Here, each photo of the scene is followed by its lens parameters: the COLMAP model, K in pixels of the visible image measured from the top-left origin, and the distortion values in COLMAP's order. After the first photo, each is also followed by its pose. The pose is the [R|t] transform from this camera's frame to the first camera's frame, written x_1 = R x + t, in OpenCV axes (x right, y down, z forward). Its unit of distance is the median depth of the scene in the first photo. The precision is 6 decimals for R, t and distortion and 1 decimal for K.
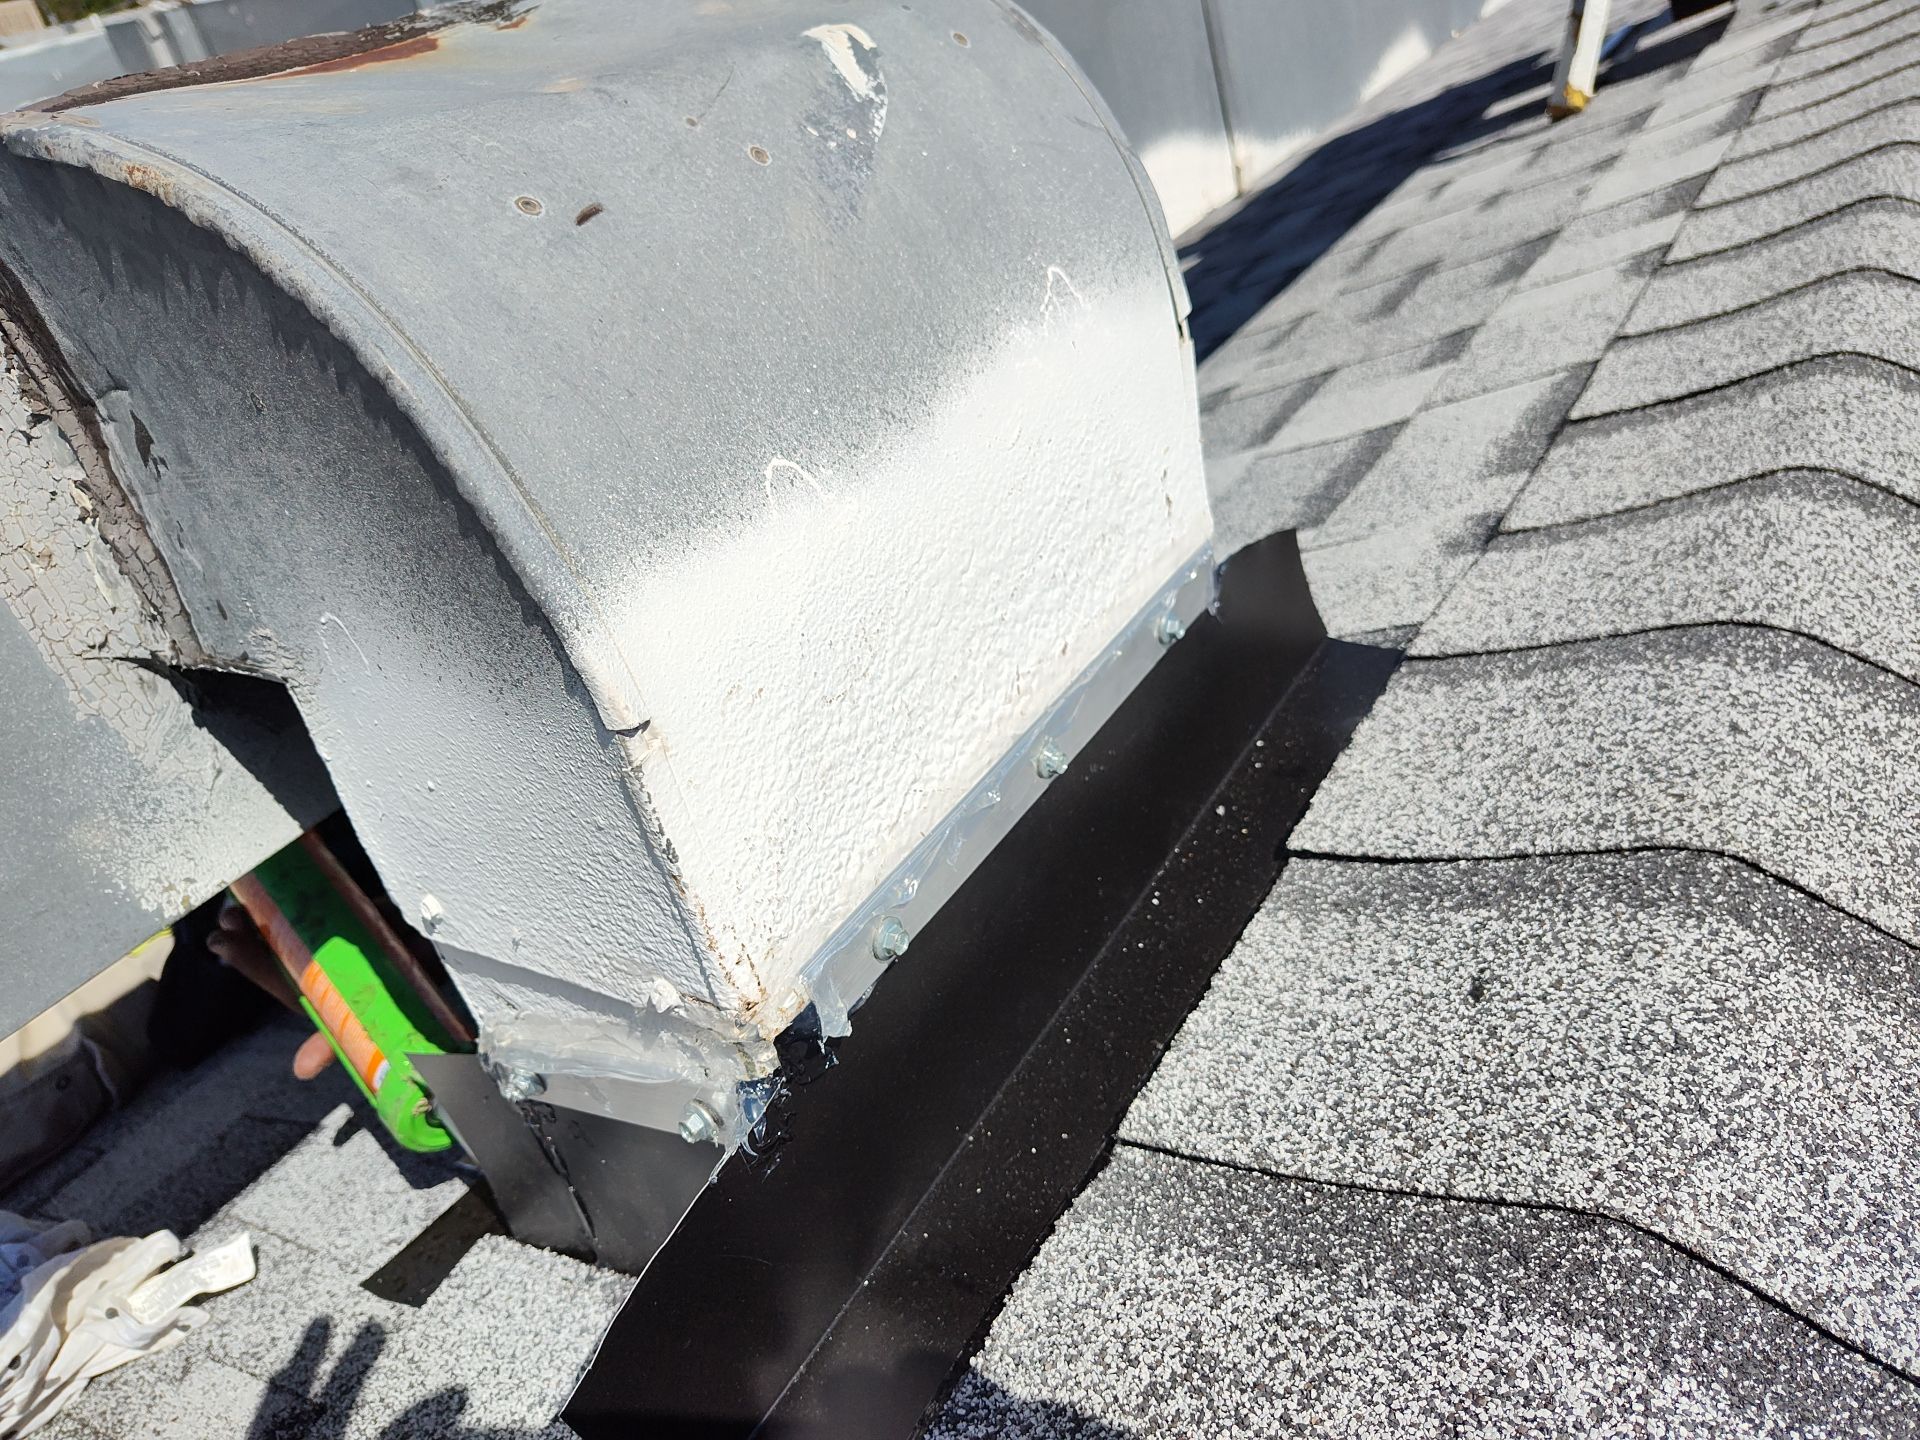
lens RADIAL K [[1307.4, 0, 960.0], [0, 1307.4, 720.0], [0, 0, 1]] dist [0.030712, -0.050154]
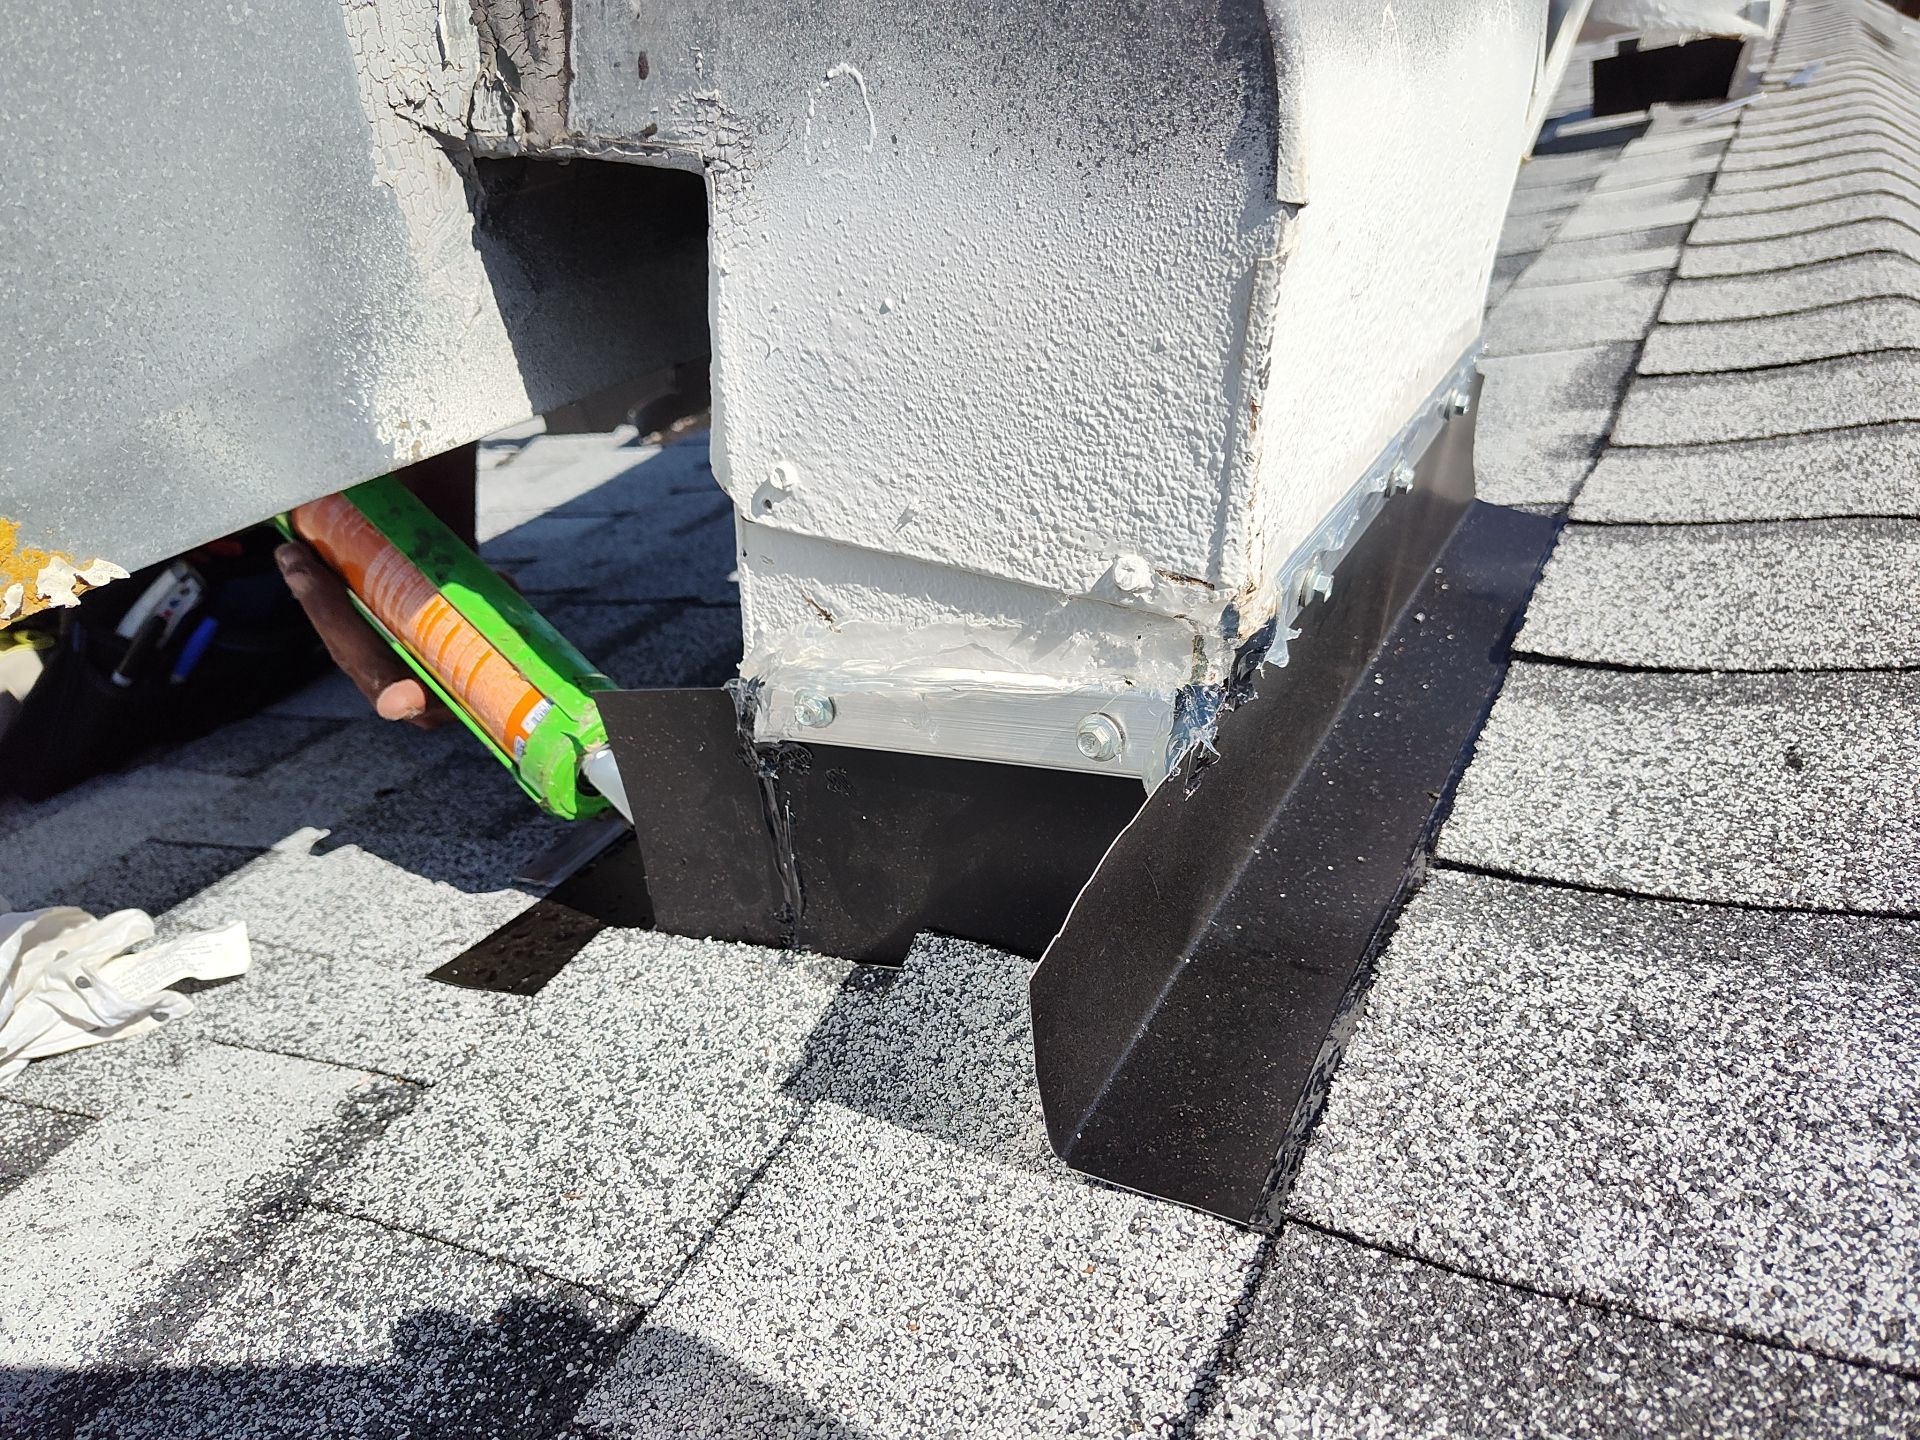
lens RADIAL K [[1316.6, 0, 961.9], [0, 1316.6, 690.8], [0, 0, 1]] dist [0.068997, -0.122600]
pose [[0.969810, 0.172479, 0.172396, -0.353702], [-0.171194, 0.984982, -0.022412, 0.242086], [-0.173672, -0.007777, 0.984773, 0.087272]]
